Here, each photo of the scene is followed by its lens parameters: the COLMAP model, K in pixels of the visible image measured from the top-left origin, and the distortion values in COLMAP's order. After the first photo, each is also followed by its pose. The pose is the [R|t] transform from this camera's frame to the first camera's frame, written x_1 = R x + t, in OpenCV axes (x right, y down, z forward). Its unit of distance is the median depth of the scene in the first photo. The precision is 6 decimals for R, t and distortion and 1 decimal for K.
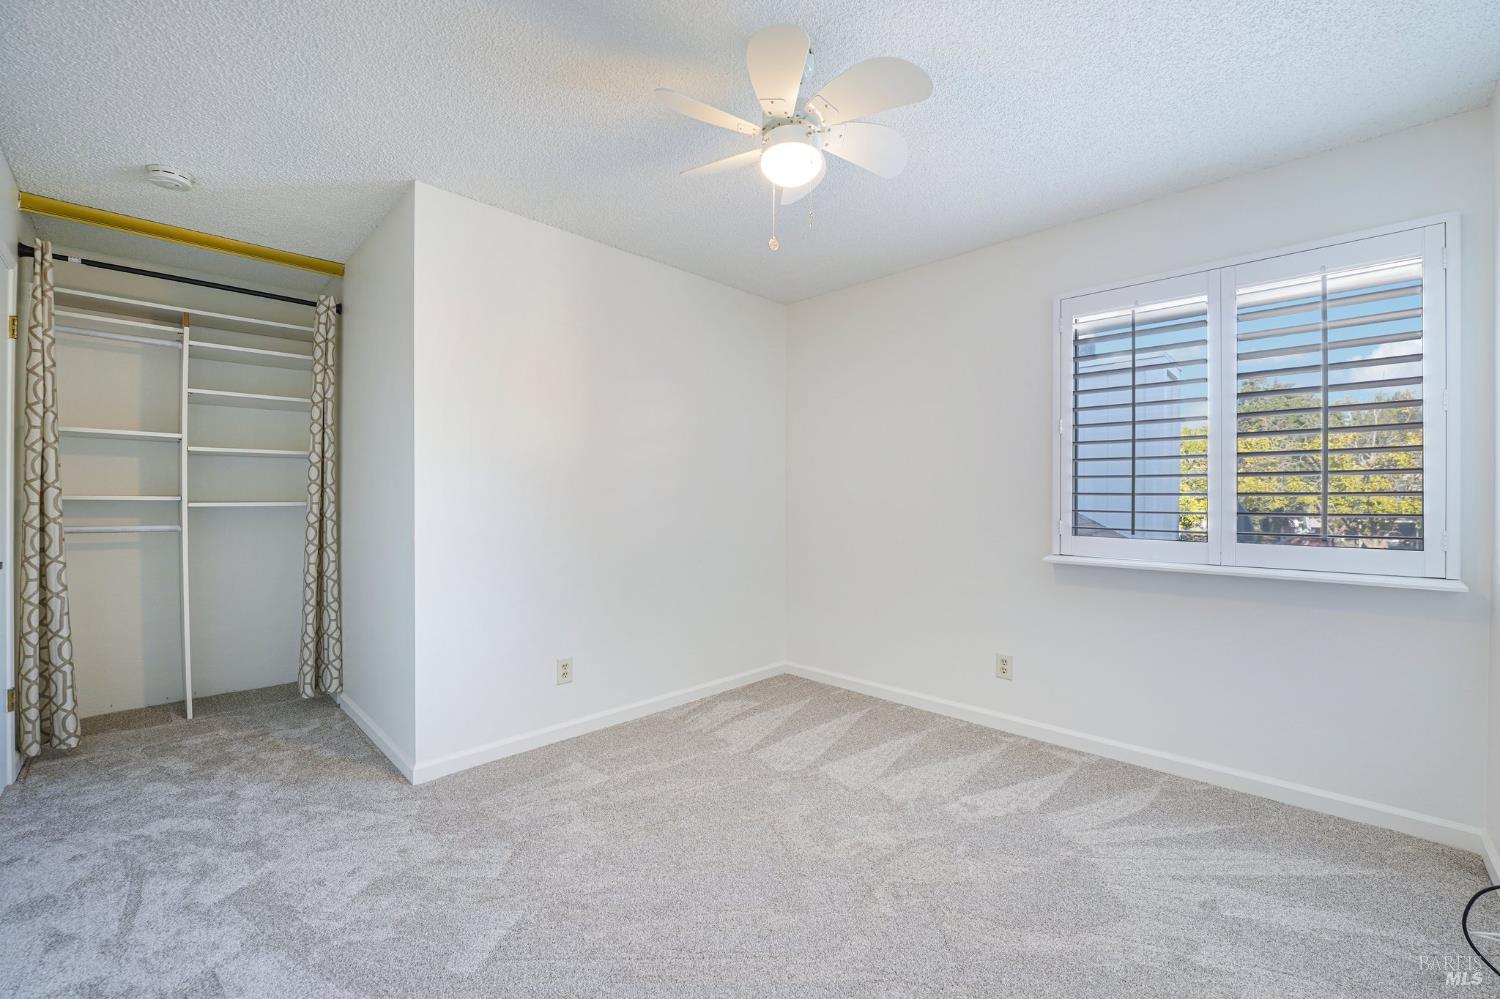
lens RADIAL K [[622.1, 0, 750.7], [0, 622.1, 504.6], [0, 0, 1]] dist [-0.026426, -0.000003]
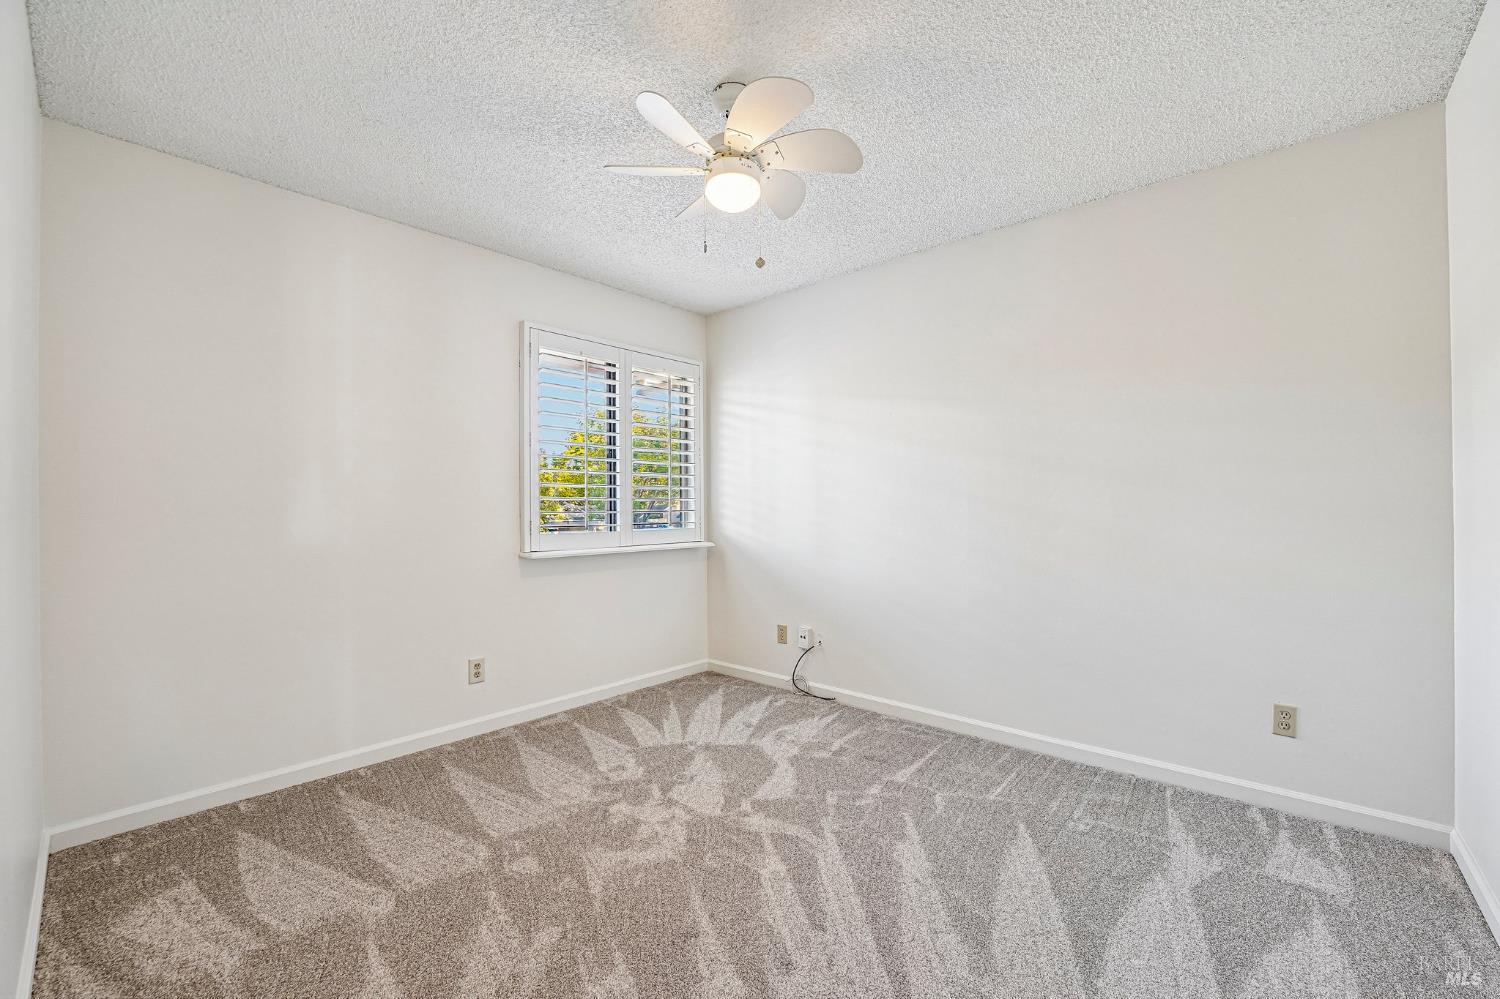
lens RADIAL K [[622.1, 0, 750.7], [0, 622.1, 504.6], [0, 0, 1]] dist [-0.026426, -0.000003]
pose [[-0.079540, 0.000431, 0.996832, -0.716988], [0.009286, 0.999957, 0.000308, -0.006602], [-0.996788, 0.009281, -0.079541, 0.720581]]
